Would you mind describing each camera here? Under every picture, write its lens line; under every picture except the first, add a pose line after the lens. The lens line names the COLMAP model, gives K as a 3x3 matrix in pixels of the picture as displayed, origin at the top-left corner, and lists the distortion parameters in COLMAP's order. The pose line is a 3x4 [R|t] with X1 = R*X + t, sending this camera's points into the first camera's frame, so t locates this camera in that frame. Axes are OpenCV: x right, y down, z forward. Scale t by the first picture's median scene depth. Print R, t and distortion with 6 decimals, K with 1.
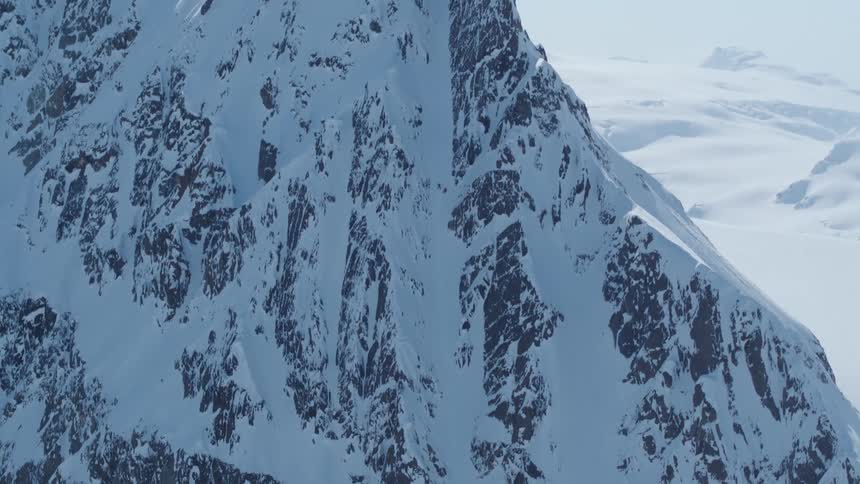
lens RADIAL K [[2227.5, 0, 430.0], [0, 2227.5, 241.6], [0, 0, 1]] dist [0.086147, 0.000000]
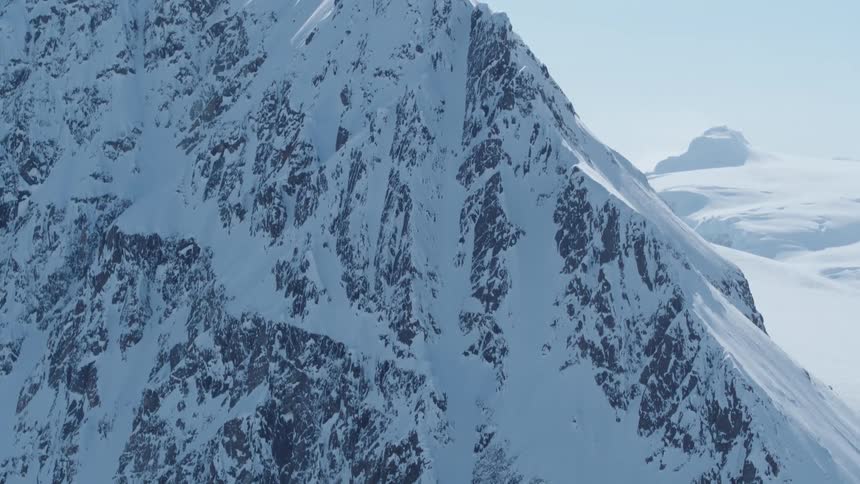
lens RADIAL K [[2227.5, 0, 429.9], [0, 2227.5, 242.6], [0, 0, 1]] dist [0.086147, 0.000000]
pose [[0.994137, -0.000454, -0.108123, 0.150163], [-0.004825, 0.998809, -0.048558, 0.107358], [0.108016, 0.048795, 0.992951, -0.461480]]
